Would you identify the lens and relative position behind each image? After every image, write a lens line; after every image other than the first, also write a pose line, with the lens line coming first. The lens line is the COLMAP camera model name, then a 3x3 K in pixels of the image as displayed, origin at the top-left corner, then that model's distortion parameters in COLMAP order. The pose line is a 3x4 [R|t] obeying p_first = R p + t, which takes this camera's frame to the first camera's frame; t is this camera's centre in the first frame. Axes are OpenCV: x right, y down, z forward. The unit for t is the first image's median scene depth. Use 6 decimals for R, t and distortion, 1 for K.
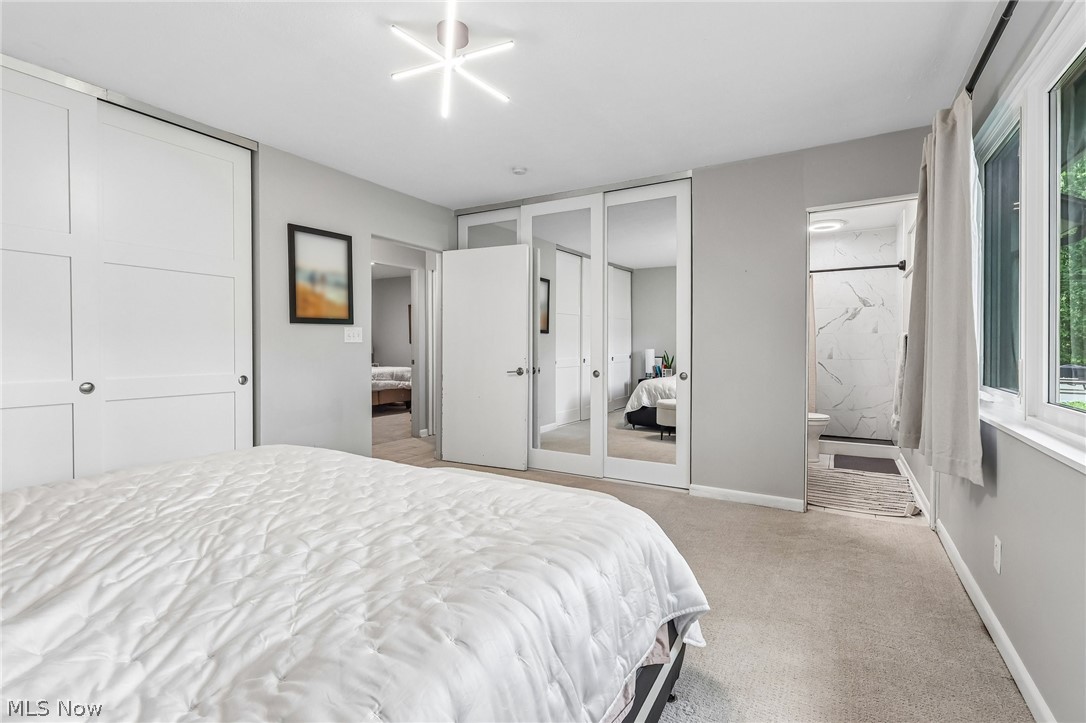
lens RADIAL K [[512.5, 0, 548.2], [0, 512.5, 348.7], [0, 0, 1]] dist [-0.002798, -0.000233]
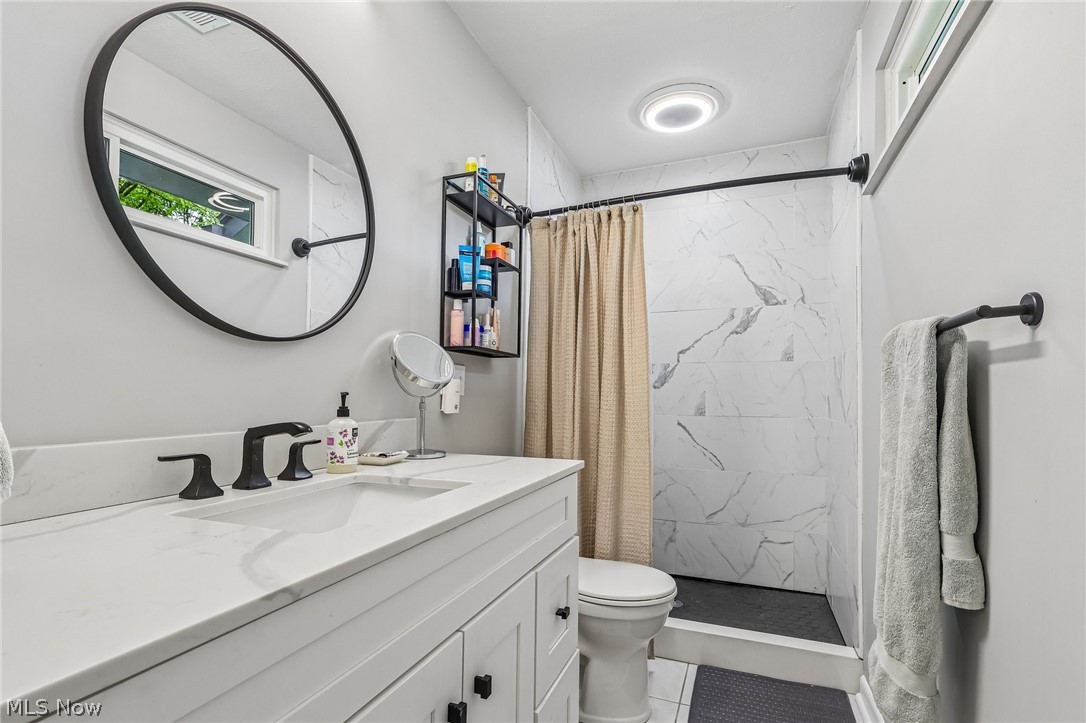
lens RADIAL K [[506.9, 0, 540.5], [0, 506.9, 381.1], [0, 0, 1]] dist [-0.003357, -0.000455]
pose [[0.990903, 0.009465, 0.134242, 0.348504], [-0.004637, 0.999333, -0.036231, 0.006108], [-0.134496, 0.035279, 0.990286, 0.566328]]
